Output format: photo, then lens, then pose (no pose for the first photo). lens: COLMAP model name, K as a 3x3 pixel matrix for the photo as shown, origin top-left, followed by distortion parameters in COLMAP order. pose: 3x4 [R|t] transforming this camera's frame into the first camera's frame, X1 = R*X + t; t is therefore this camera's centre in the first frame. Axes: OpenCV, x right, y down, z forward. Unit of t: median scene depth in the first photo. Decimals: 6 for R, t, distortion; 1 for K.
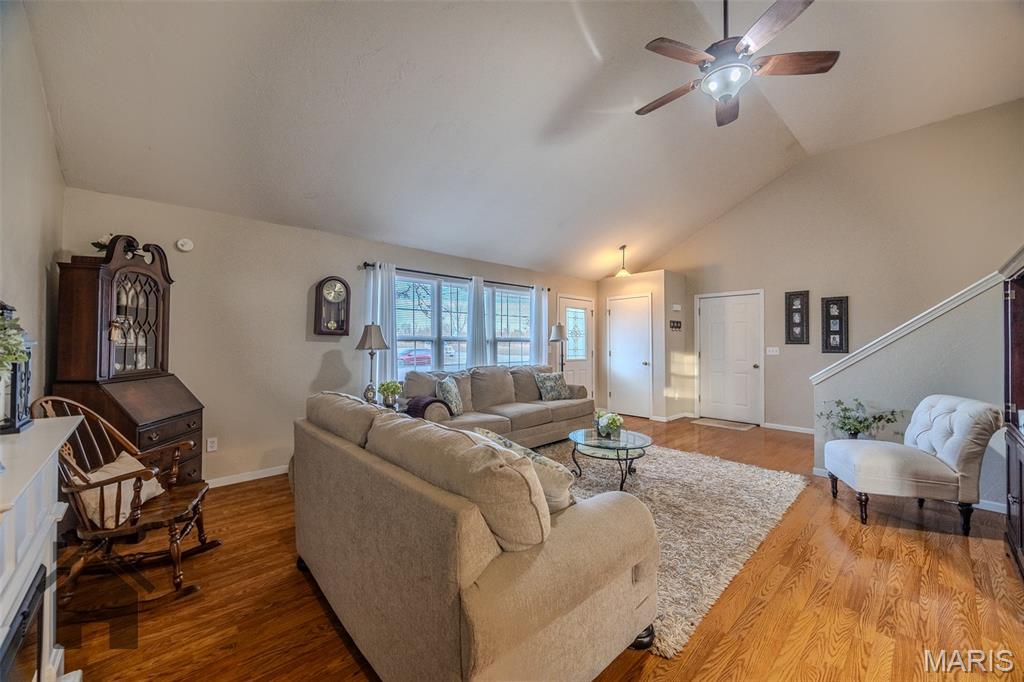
lens RADIAL K [[391.2, 0, 512.2], [0, 391.2, 339.2], [0, 0, 1]] dist [-0.001137, -0.000629]
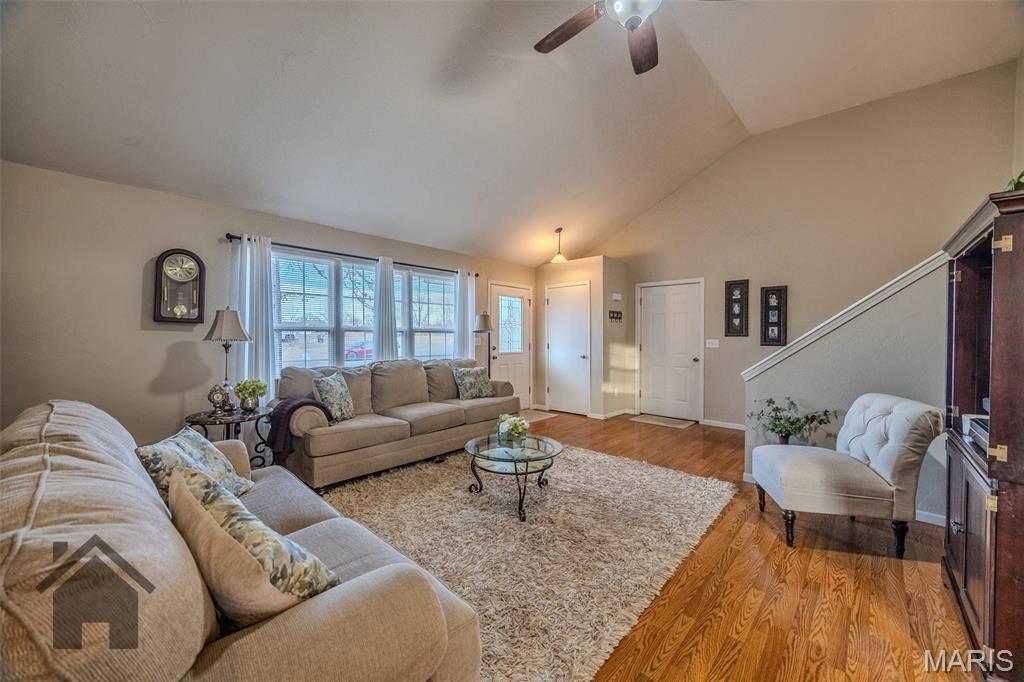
lens RADIAL K [[391.2, 0, 511.8], [0, 391.2, 338.2], [0, 0, 1]] dist [-0.001137, -0.000629]
pose [[0.996645, 0.003058, 0.081791, 0.150230], [-0.004449, 0.999849, 0.016828, 0.004829], [-0.081727, -0.017135, 0.996507, 0.138945]]
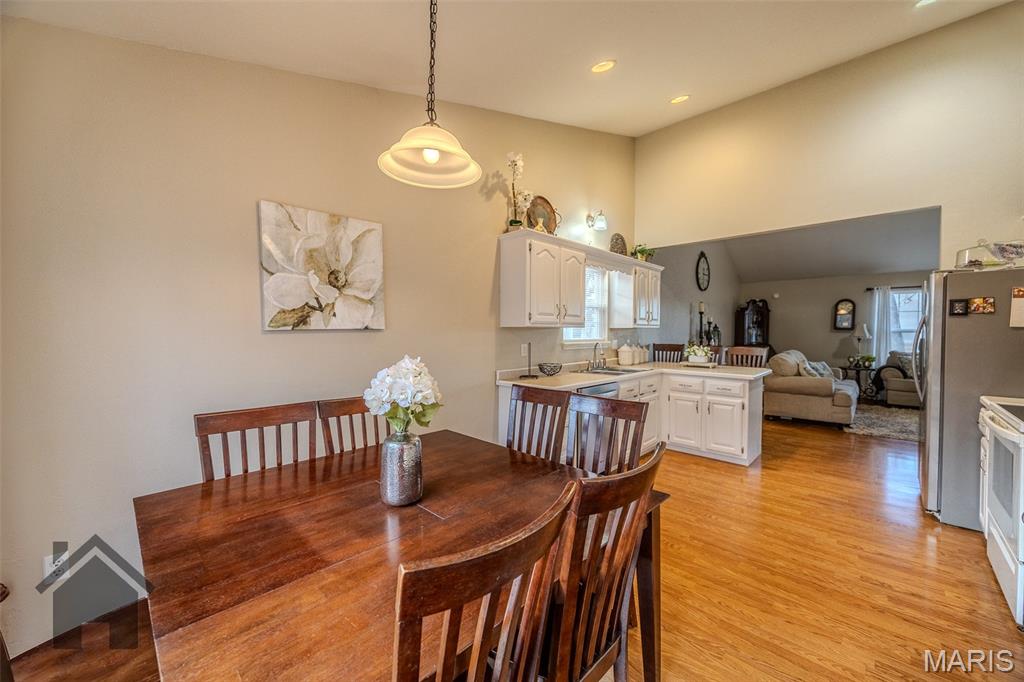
lens RADIAL K [[391.2, 0, 513.7], [0, 391.2, 338.8], [0, 0, 1]] dist [-0.001137, -0.000629]
pose [[0.067566, 0.020068, -0.997513, 1.325990], [0.008397, 0.999751, 0.020681, -0.016644], [0.997679, -0.009774, 0.067380, -0.746802]]
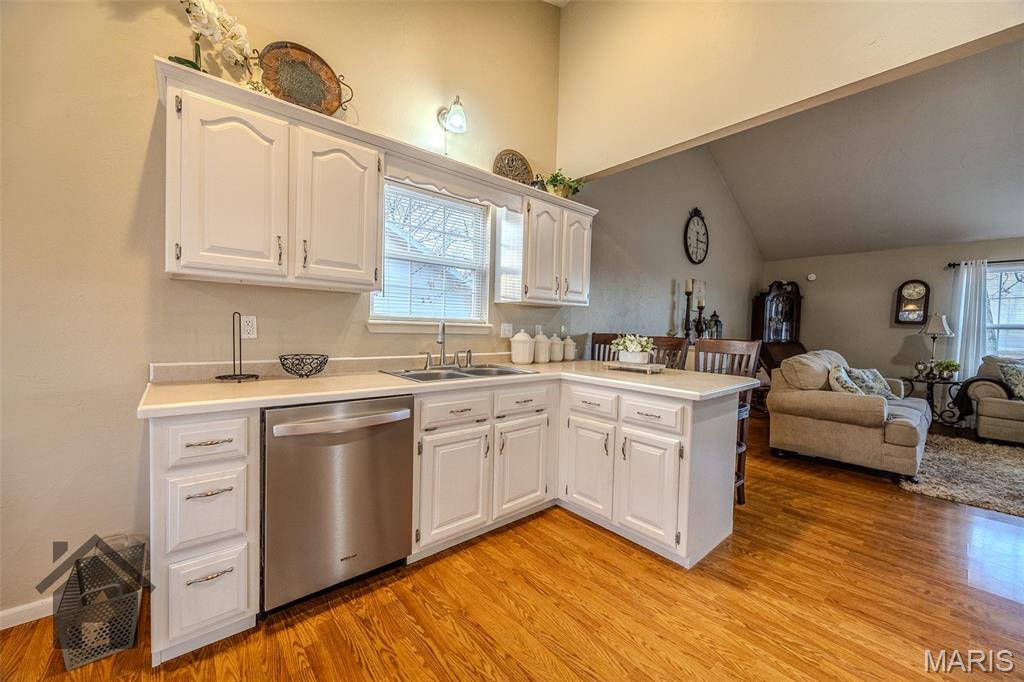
lens RADIAL K [[391.2, 0, 515.6], [0, 391.2, 338.8], [0, 0, 1]] dist [-0.001137, -0.000629]
pose [[-0.026862, 0.028576, -0.999231, 0.902861], [-0.014314, 0.999478, 0.028968, 0.022294], [0.999537, 0.015081, -0.026439, -0.323488]]
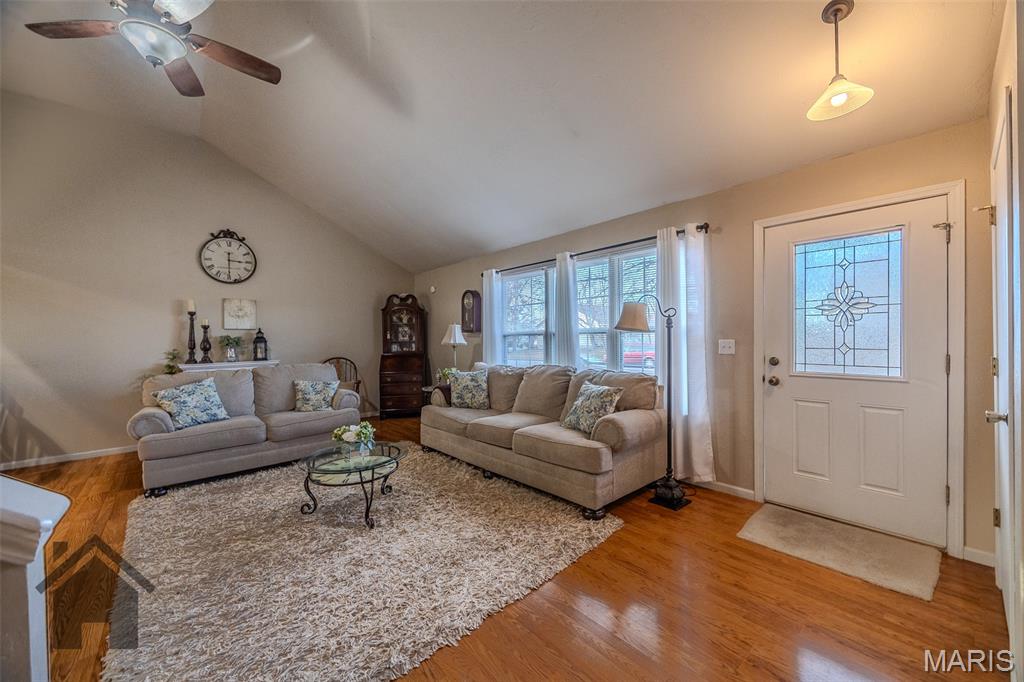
lens RADIAL K [[391.2, 0, 516.7], [0, 391.2, 340.2], [0, 0, 1]] dist [-0.001137, -0.000629]
pose [[-0.014541, 0.007285, -0.999868, 0.898120], [0.026092, 0.999636, 0.006903, 0.012708], [0.999554, -0.025988, -0.014726, 1.152461]]
